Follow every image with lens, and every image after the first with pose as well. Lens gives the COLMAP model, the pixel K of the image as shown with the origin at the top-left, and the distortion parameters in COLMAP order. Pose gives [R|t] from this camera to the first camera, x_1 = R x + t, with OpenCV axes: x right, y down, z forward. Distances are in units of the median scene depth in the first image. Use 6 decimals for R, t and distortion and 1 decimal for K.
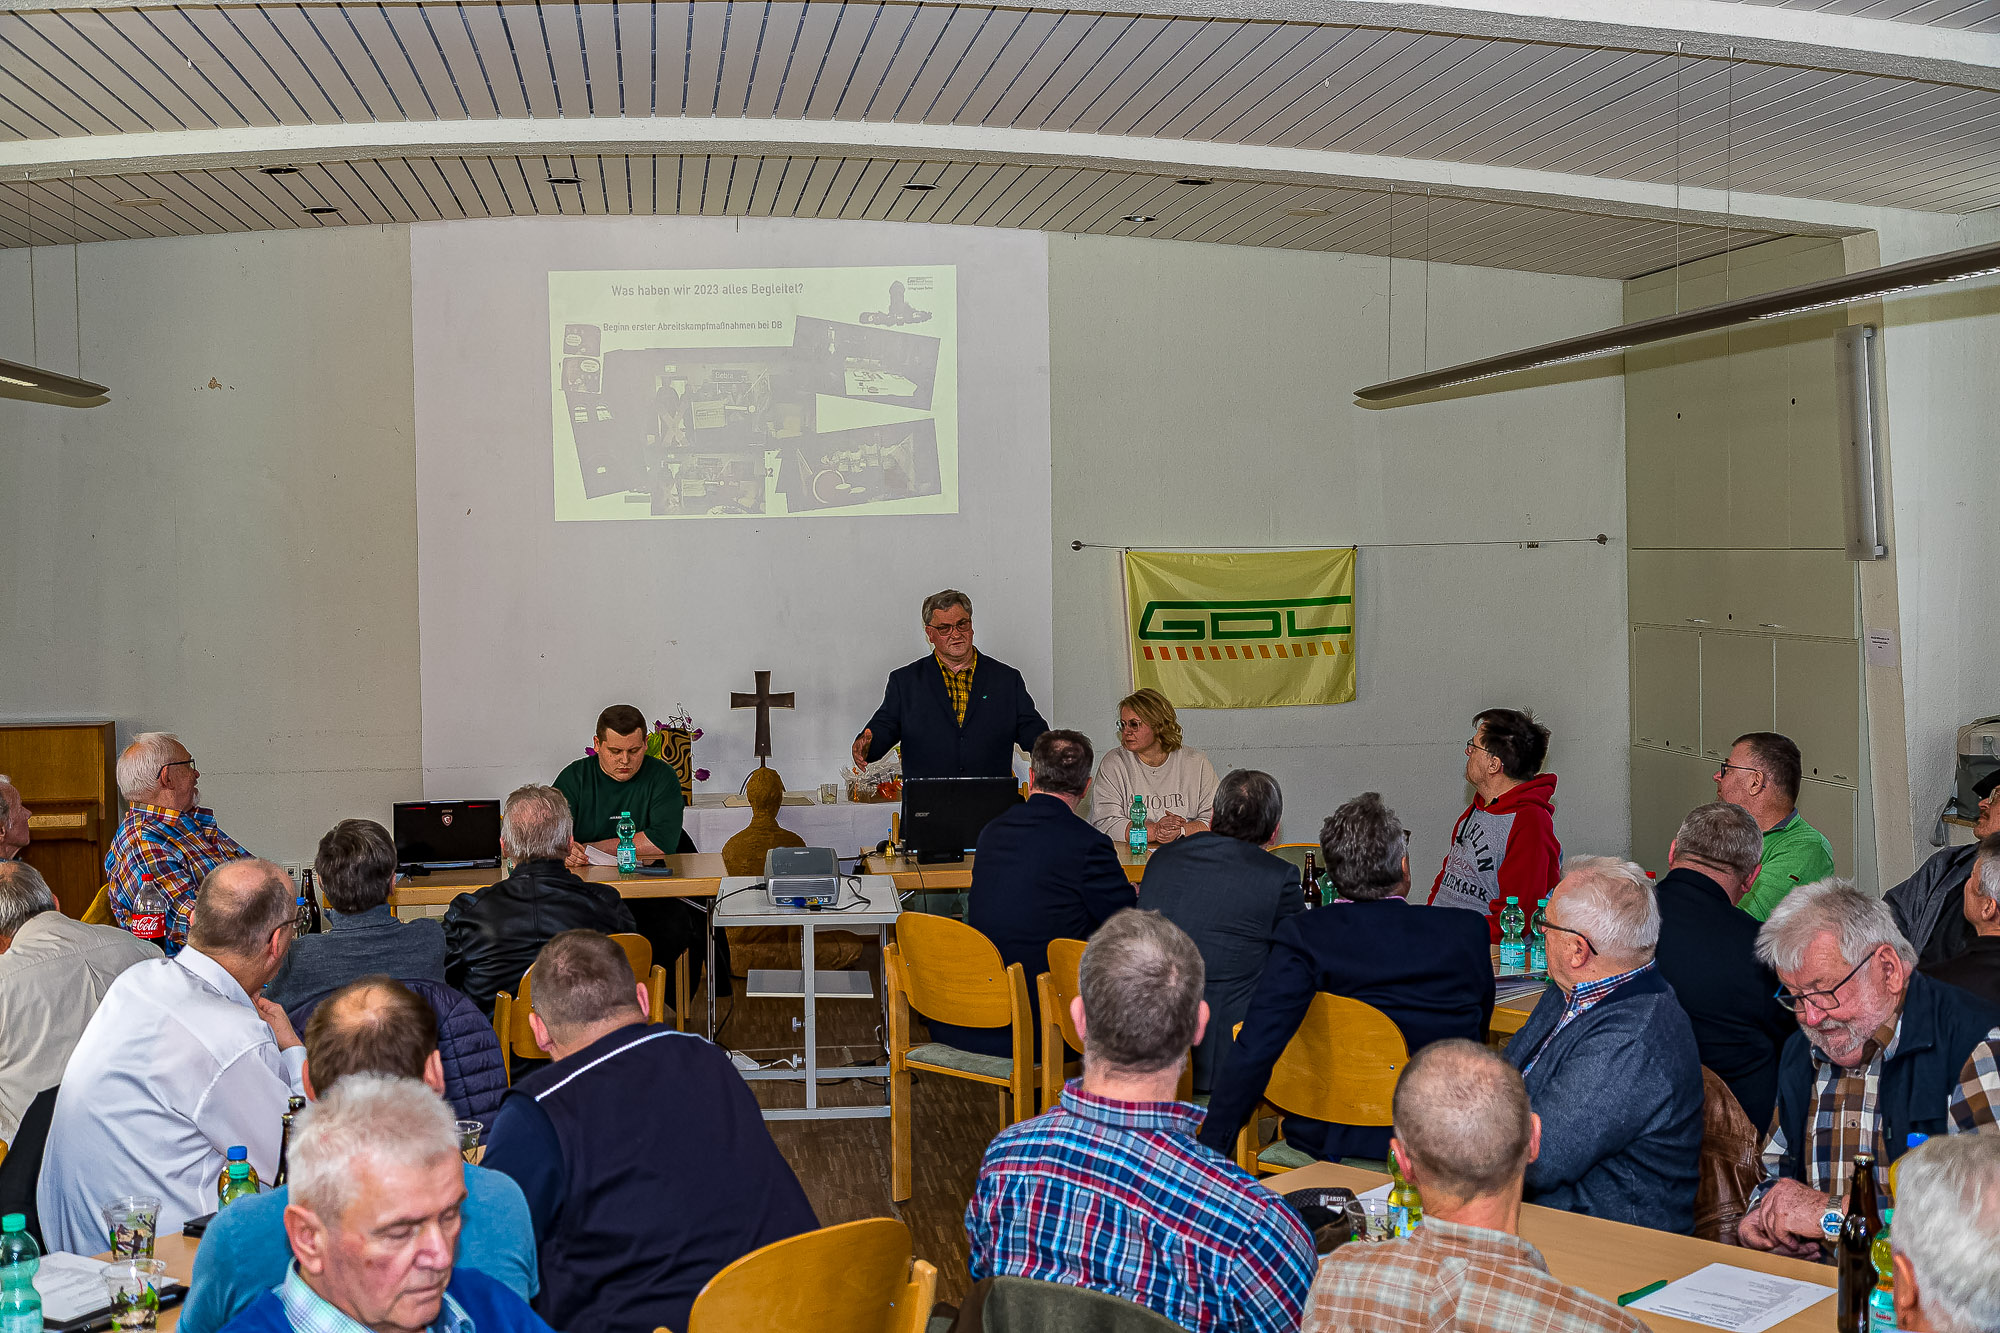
lens RADIAL K [[2498.9, 0, 991.1], [0, 2498.9, 658.7], [0, 0, 1]] dist [0.029416, 0.000000]
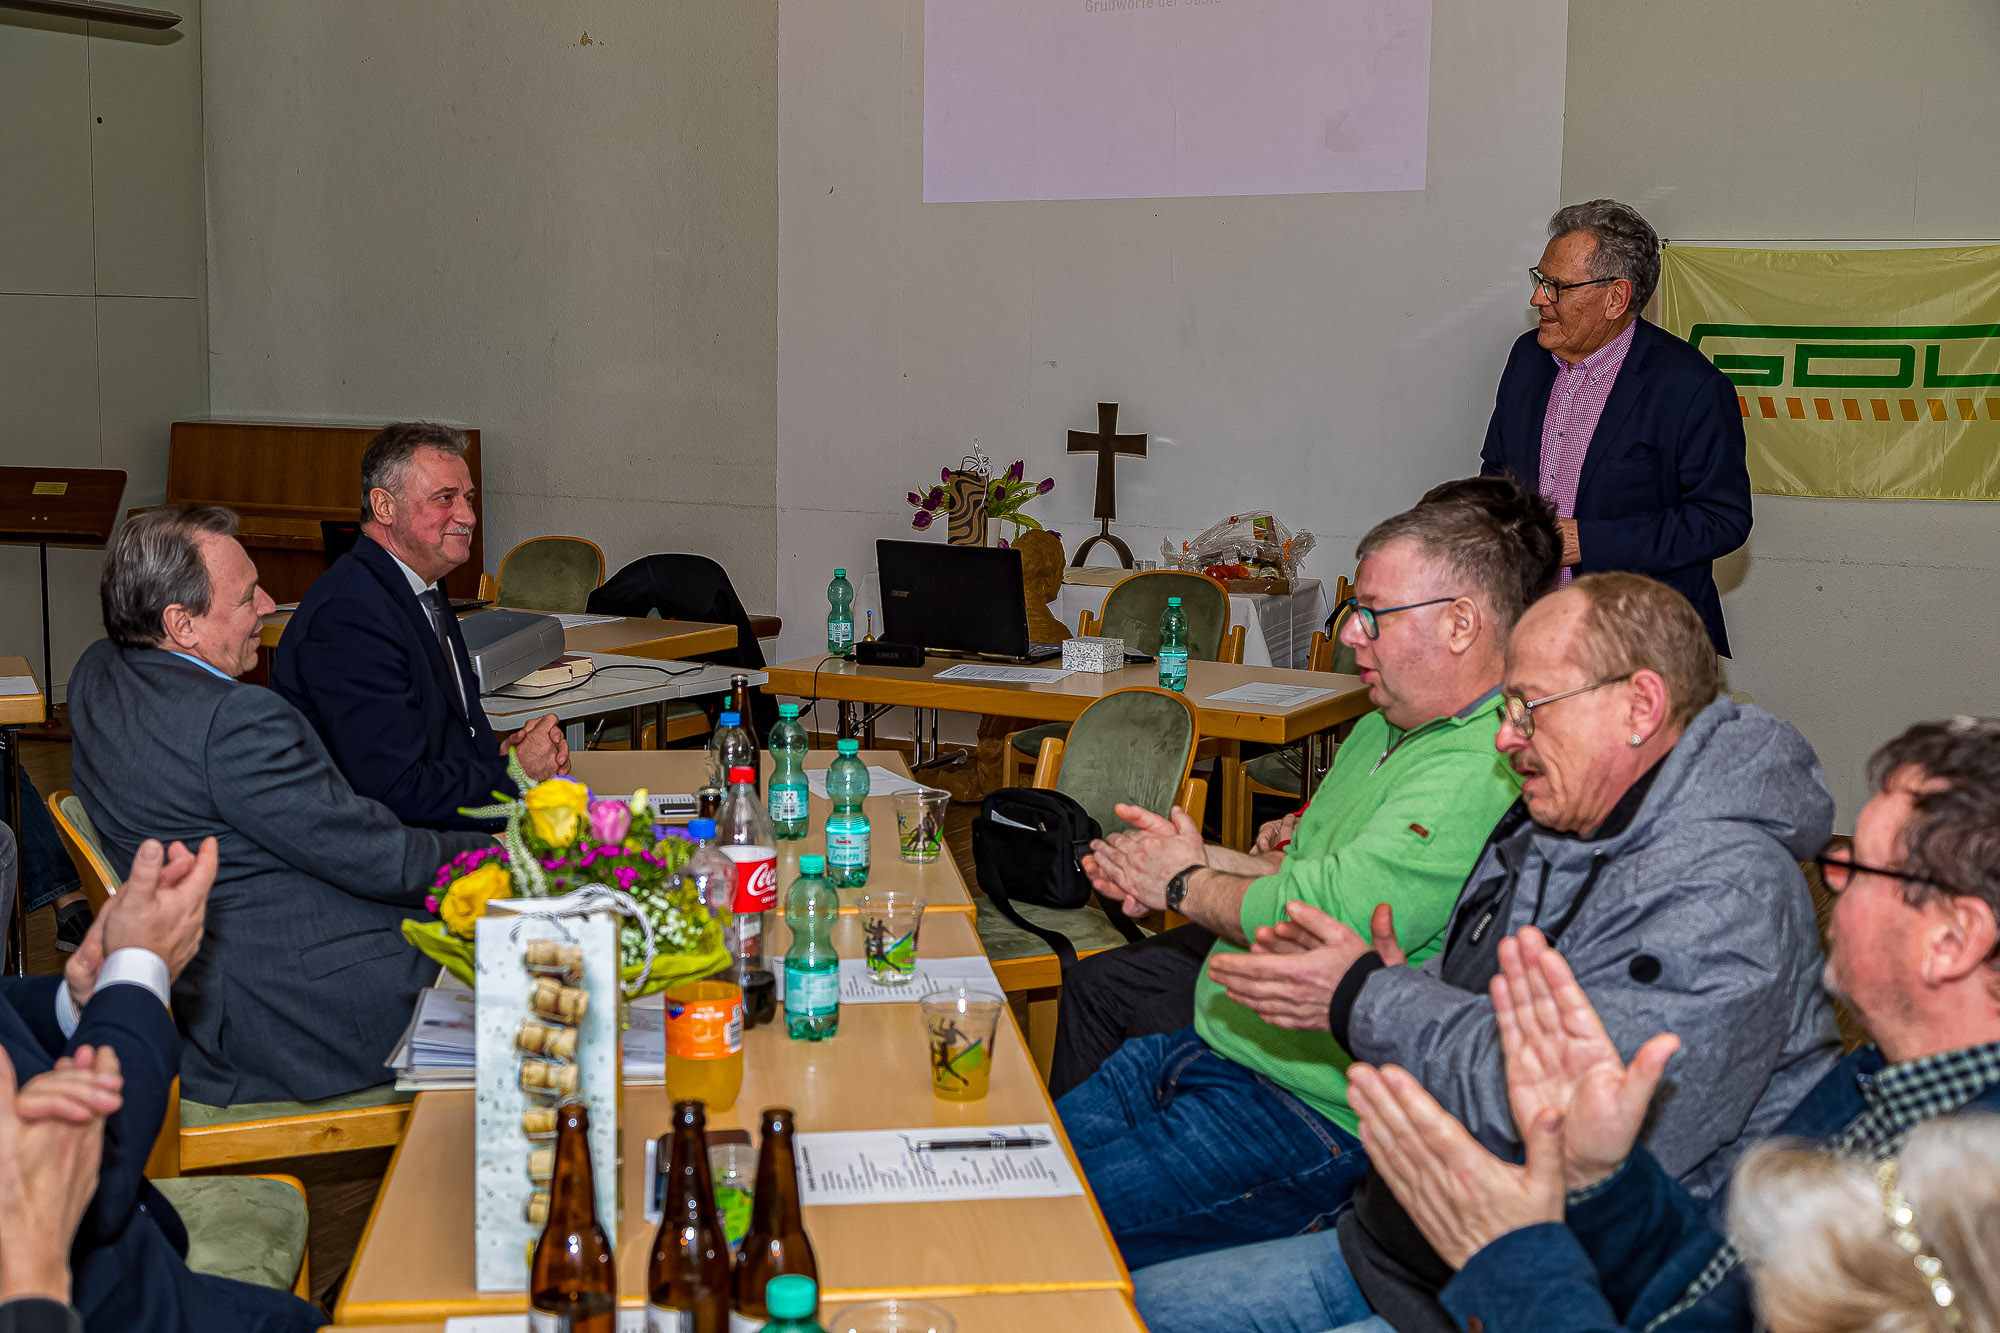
lens RADIAL K [[2477.7, 0, 981.3], [0, 2477.7, 674.9], [0, 0, 1]] dist [0.006680, 0.000000]
pose [[0.802596, 0.101762, -0.587779, 0.309359], [-0.050409, 0.993387, 0.103154, 0.010742], [0.594389, -0.053162, 0.802418, 0.377006]]
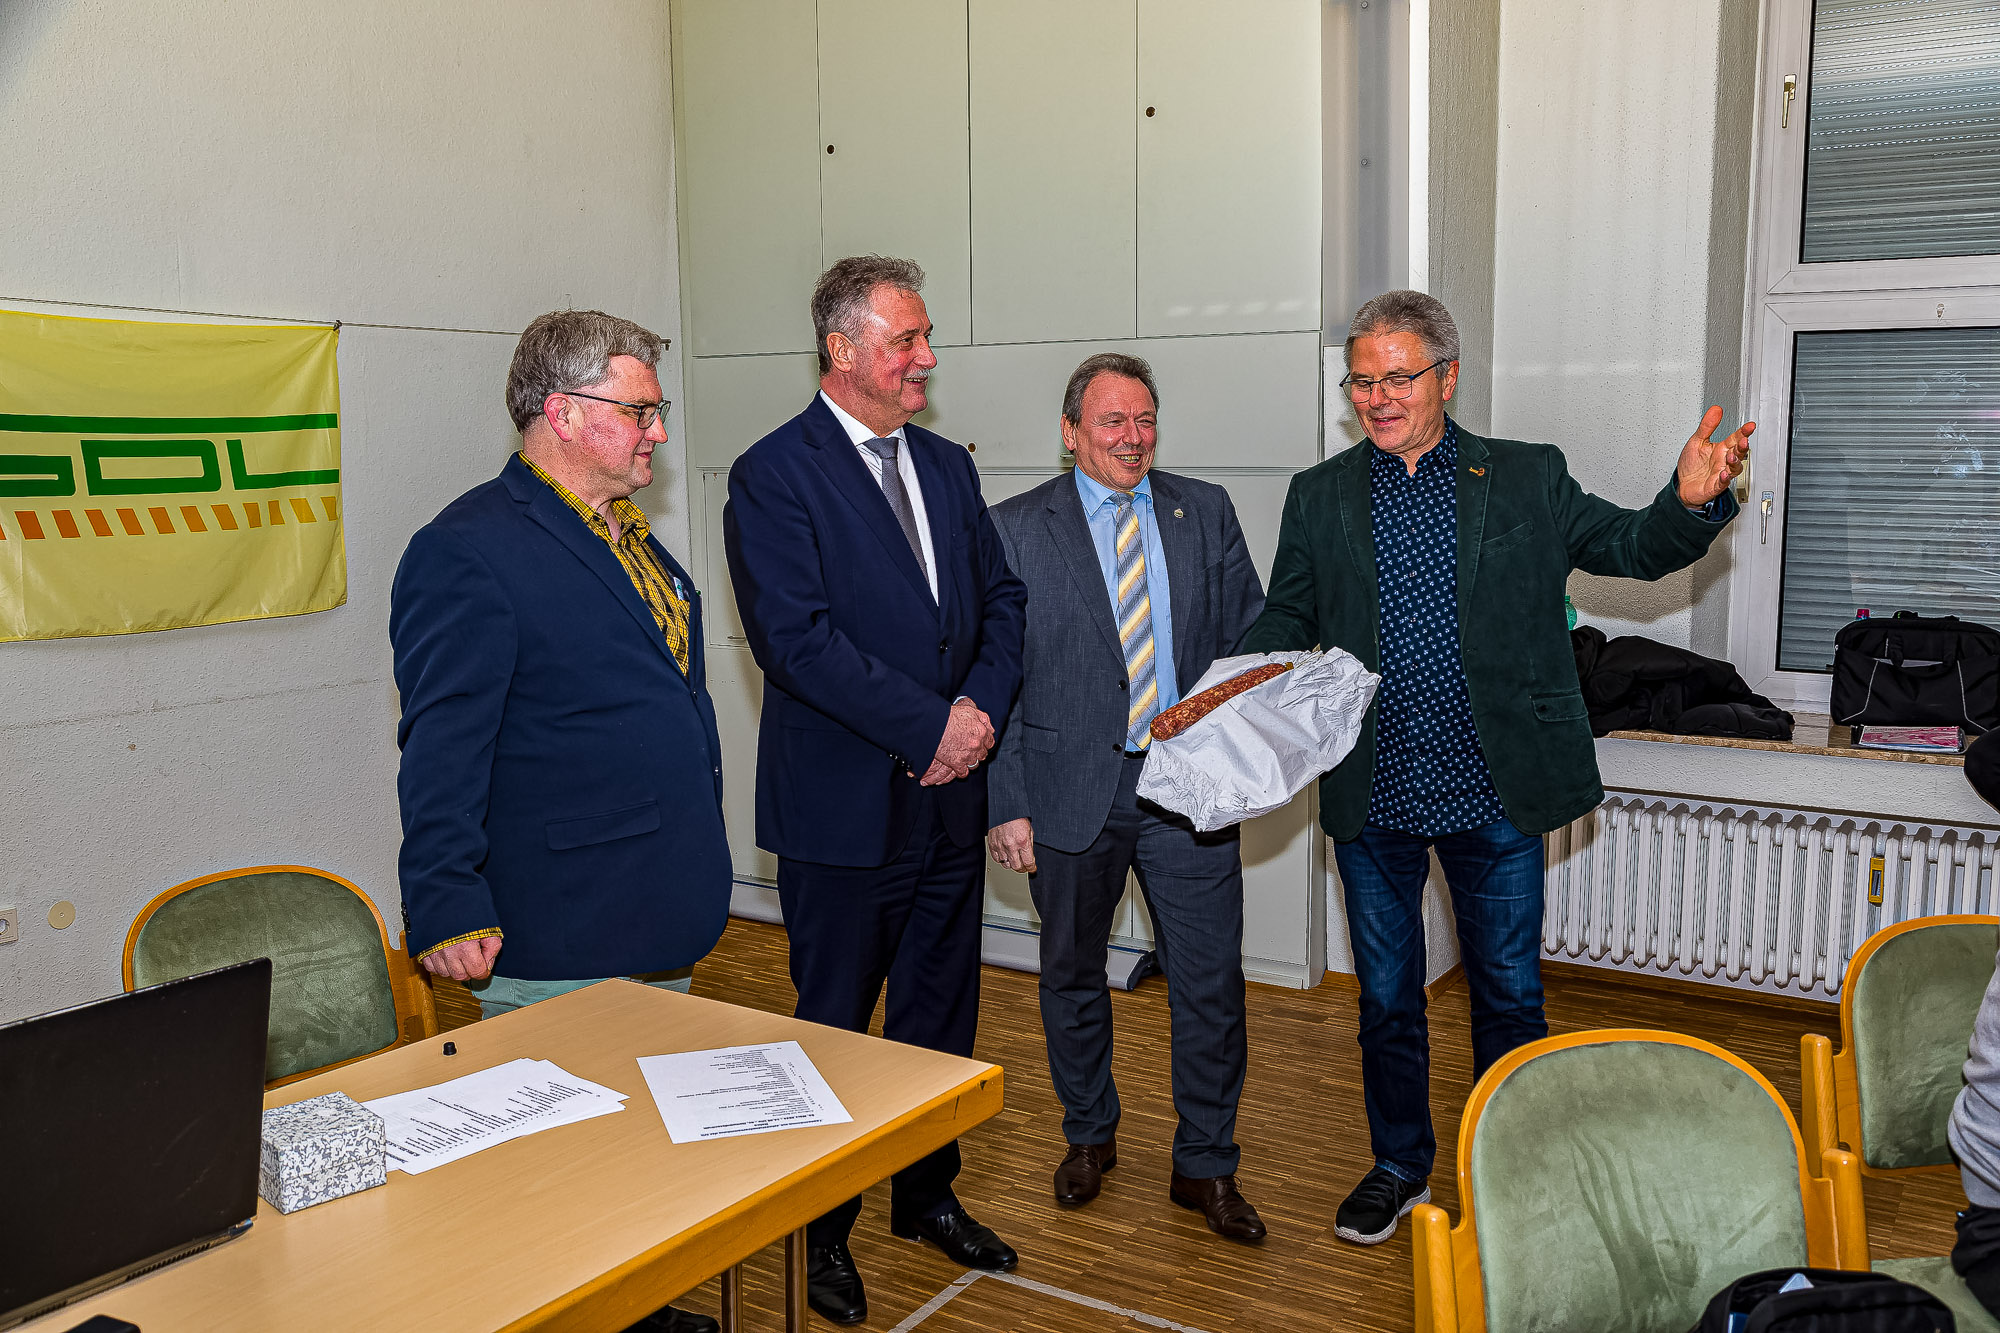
lens RADIAL K [[1682.5, 0, 1015.6], [0, 1682.5, 668.2], [0, 0, 1]] dist [-0.040492, 0.032483]
pose [[0.628544, -0.088412, 0.772733, -0.053819], [0.034354, 0.995704, 0.085980, 0.004219], [-0.777015, -0.027496, 0.628881, 0.672290]]
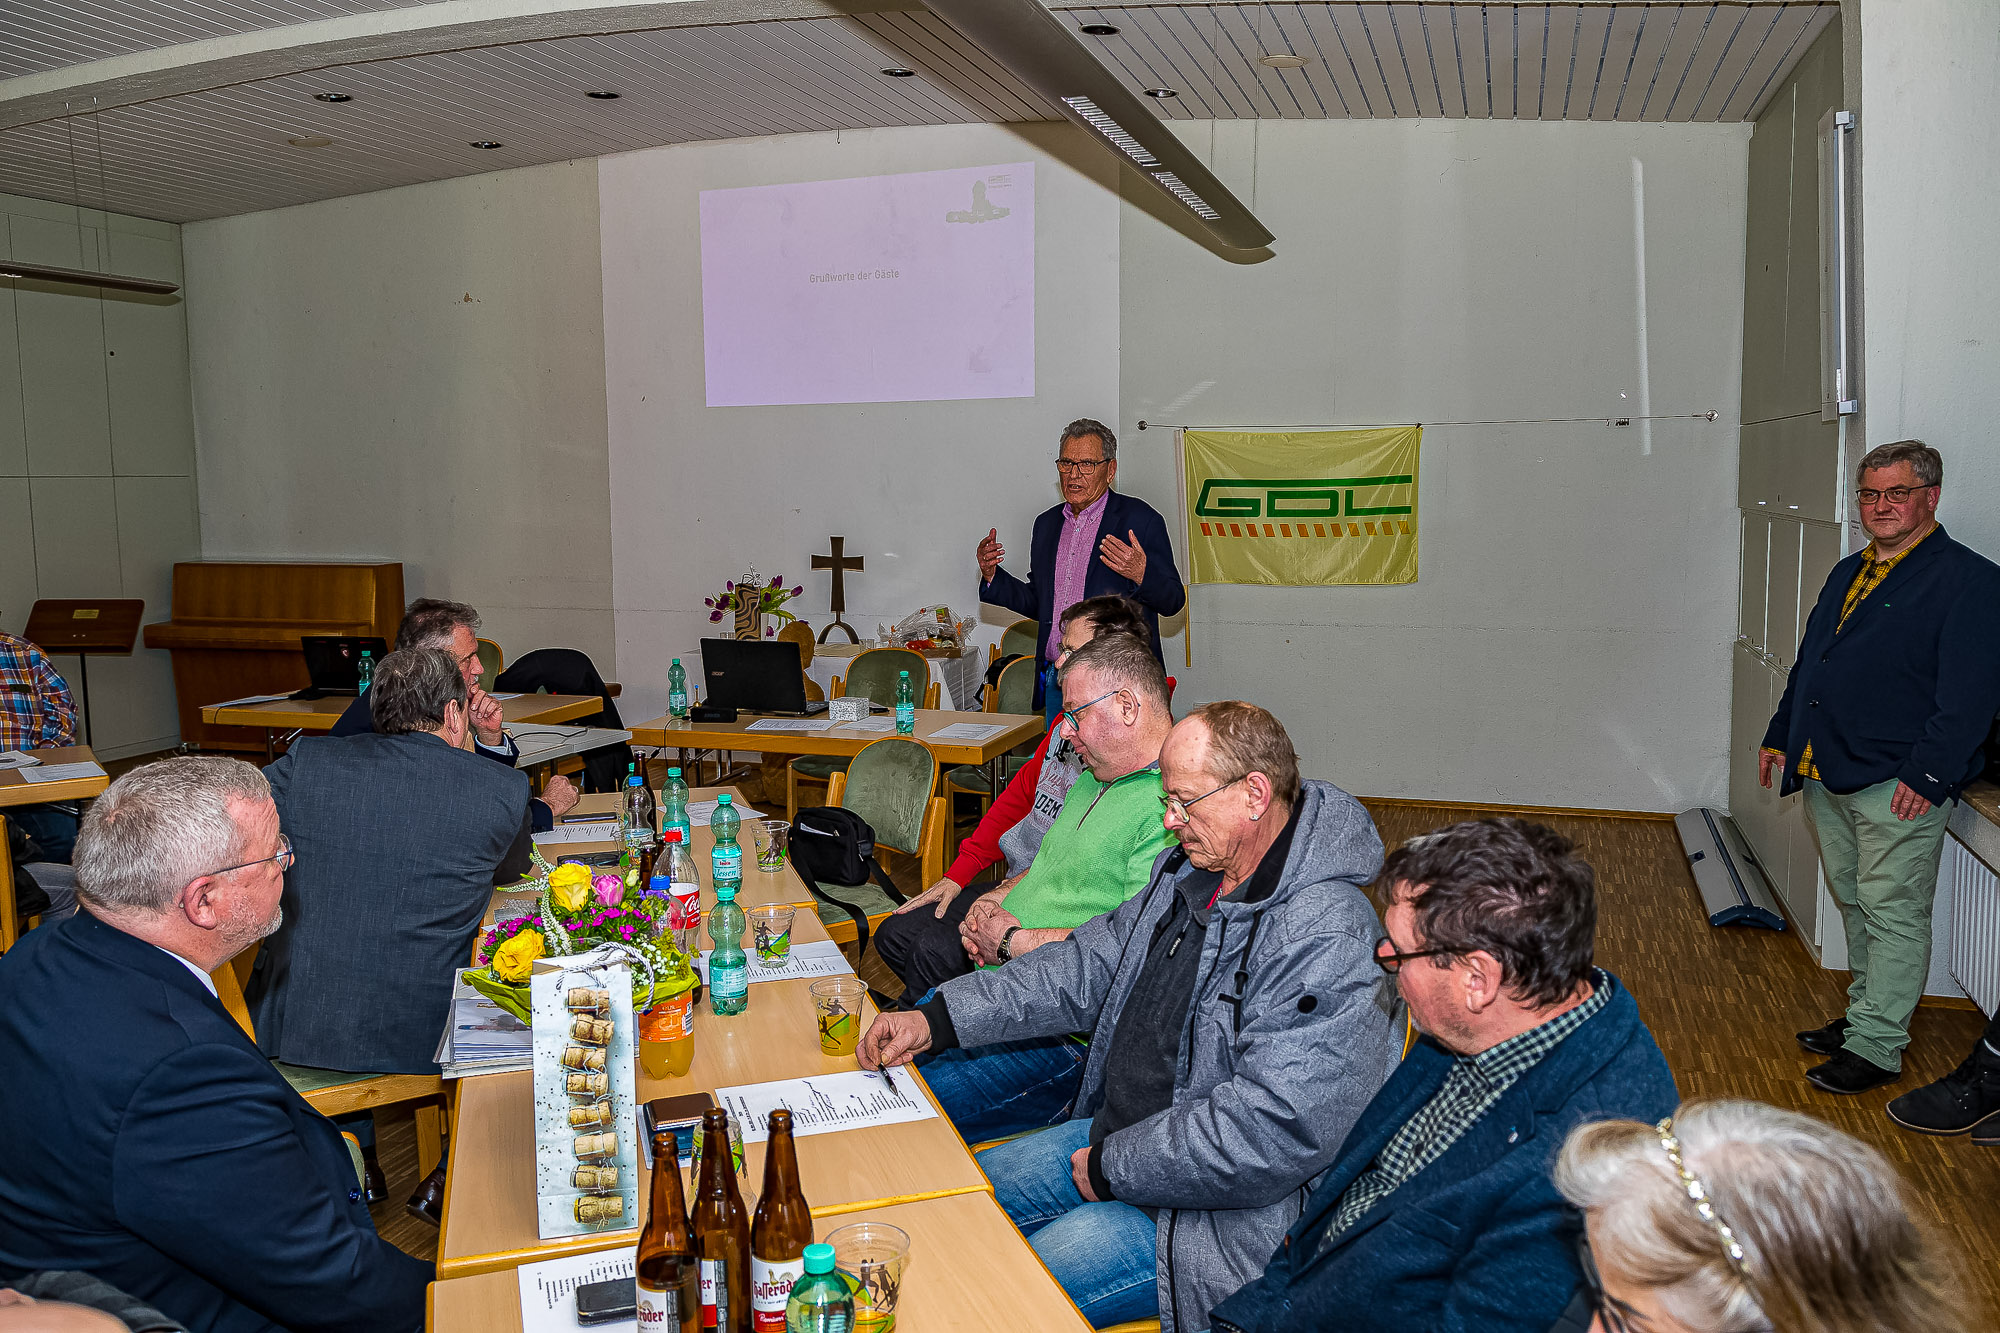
lens RADIAL K [[1589.4, 0, 1000.6], [0, 1589.4, 659.6], [0, 0, 1]] dist [0.009853, 0.008201]
pose [[0.895397, 0.055959, -0.441738, 0.289531], [-0.024036, 0.996699, 0.077542, 0.002615], [0.444619, -0.058813, 0.893787, 0.376088]]
